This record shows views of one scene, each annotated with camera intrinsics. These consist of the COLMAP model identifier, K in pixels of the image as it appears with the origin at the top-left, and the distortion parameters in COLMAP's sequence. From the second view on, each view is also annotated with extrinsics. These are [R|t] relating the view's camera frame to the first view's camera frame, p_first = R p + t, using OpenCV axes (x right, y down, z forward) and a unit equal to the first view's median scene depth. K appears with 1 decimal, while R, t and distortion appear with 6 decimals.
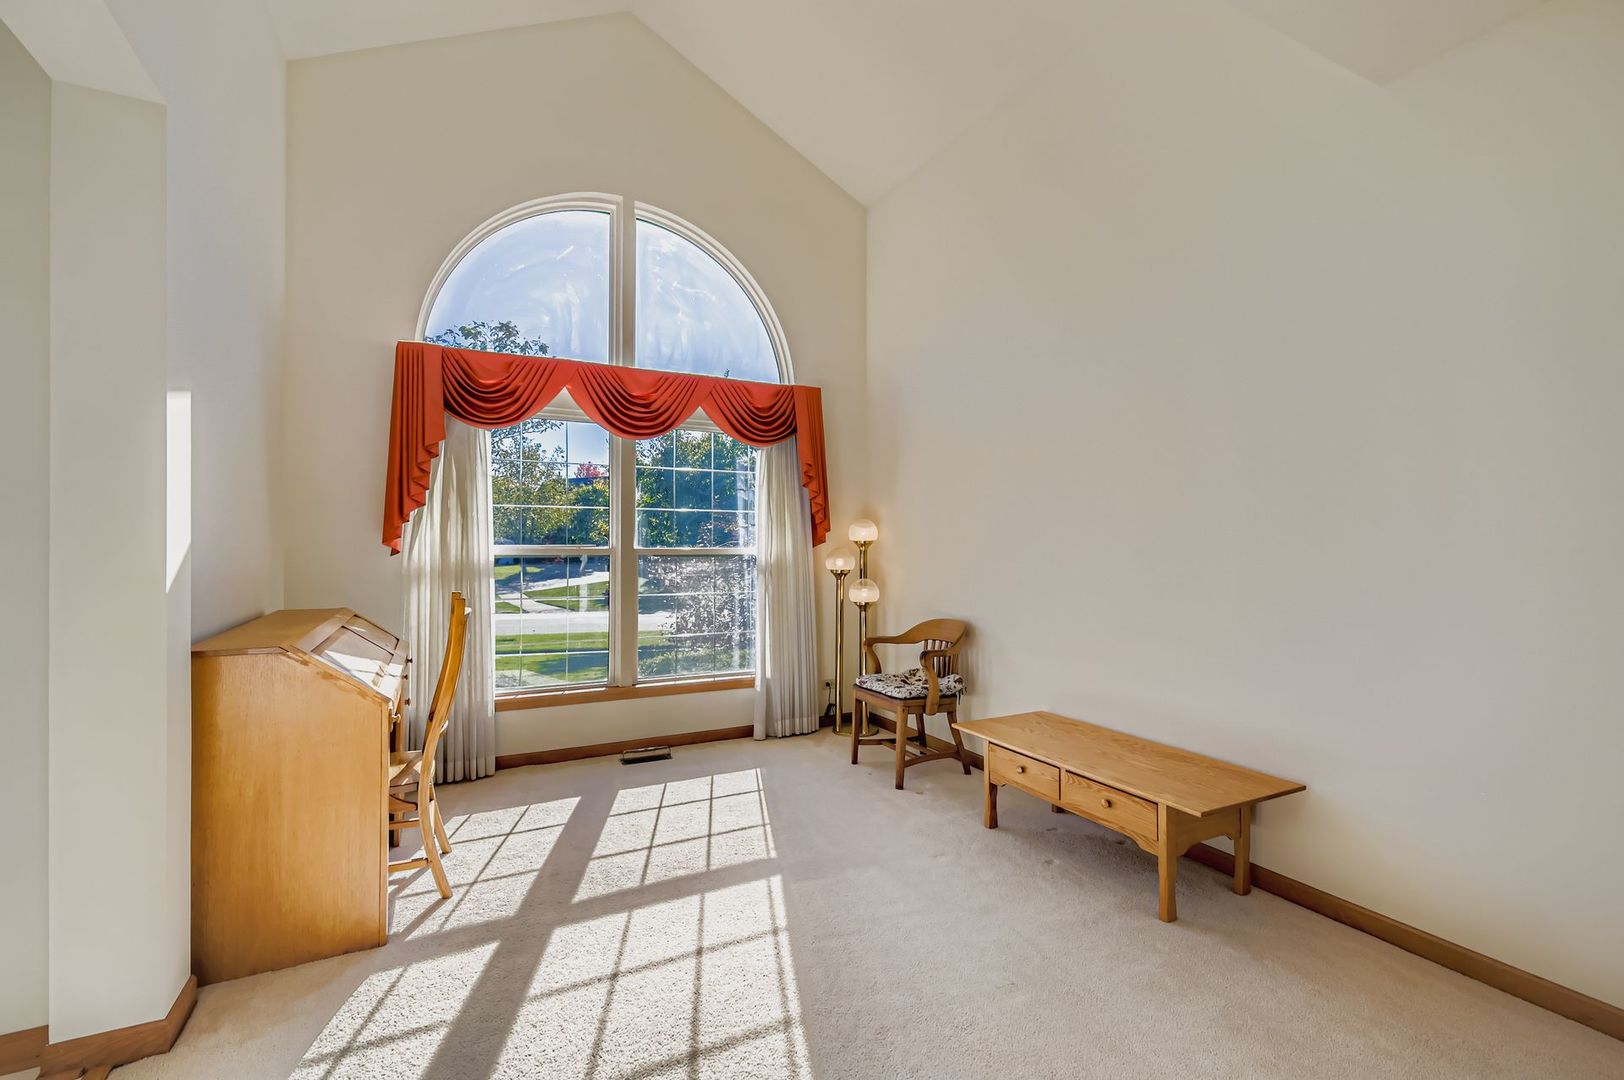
lens RADIAL K [[712.2, 0, 817.7], [0, 712.2, 546.2], [0, 0, 1]] dist [0.001074, -0.000032]
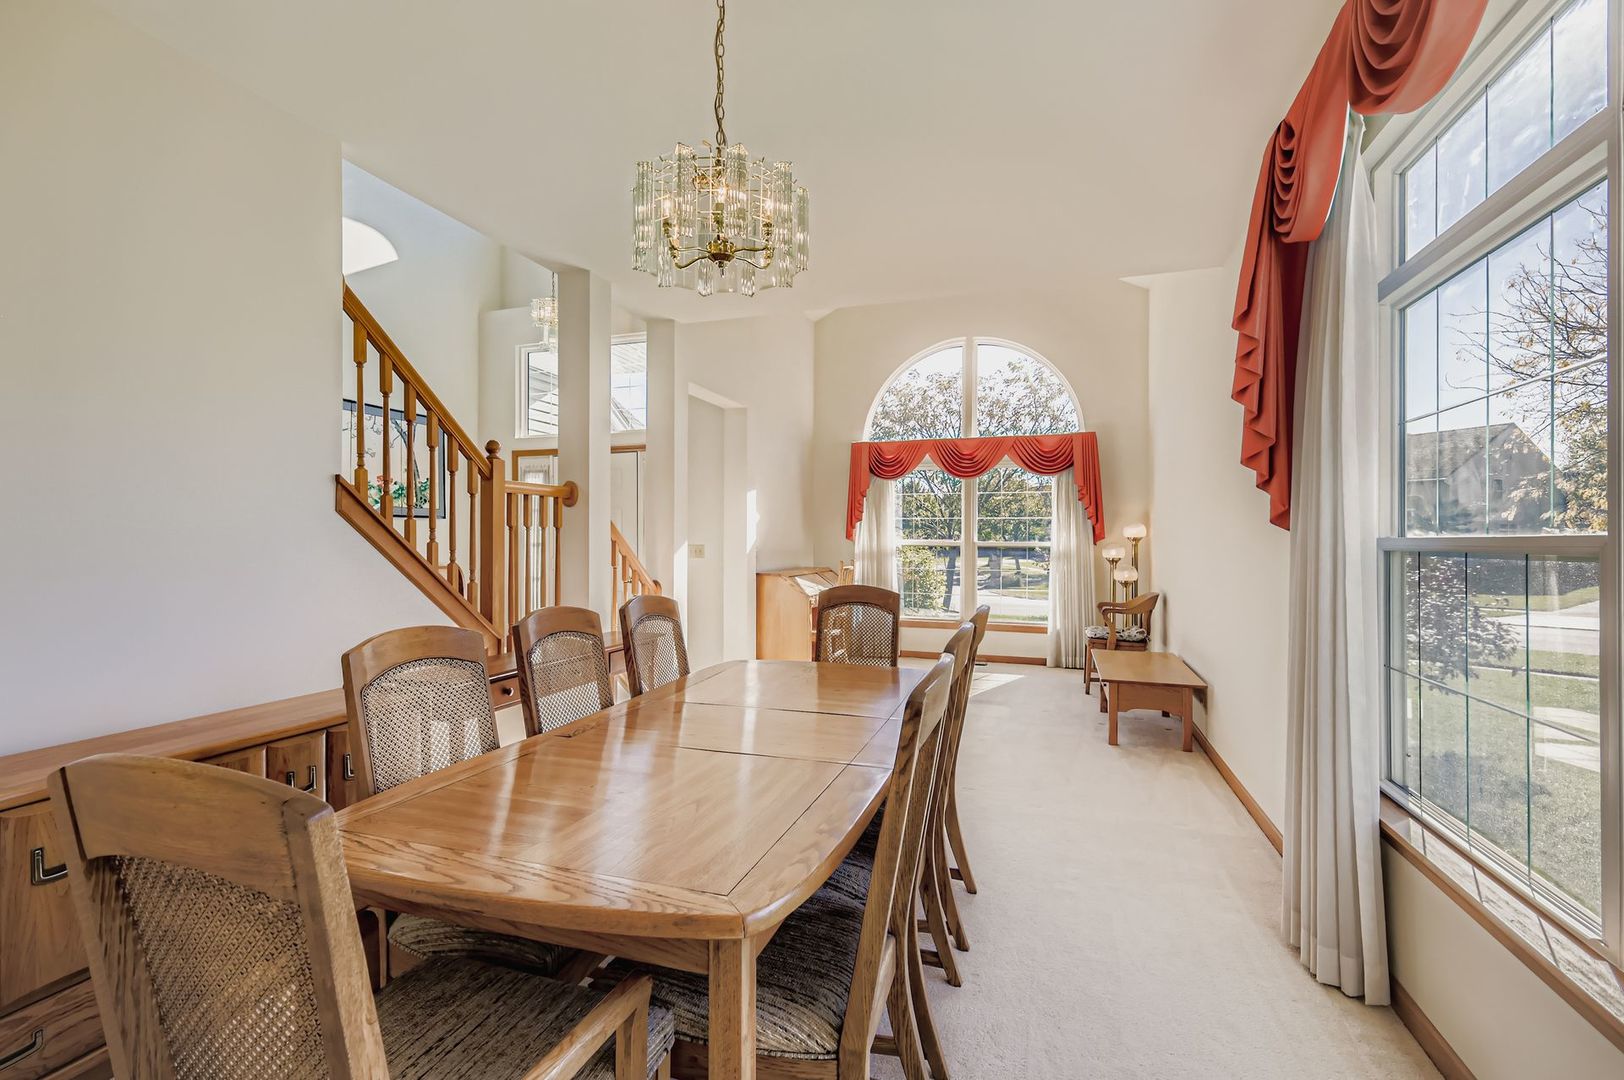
lens RADIAL K [[712.2, 0, 809.0], [0, 712.2, 540.2], [0, 0, 1]] dist [0.001074, -0.000032]
pose [[0.696180, -0.000518, -0.717867, 0.656343], [-0.004930, 0.999973, -0.005503, 0.009513], [0.717850, 0.007370, 0.696158, -0.436458]]
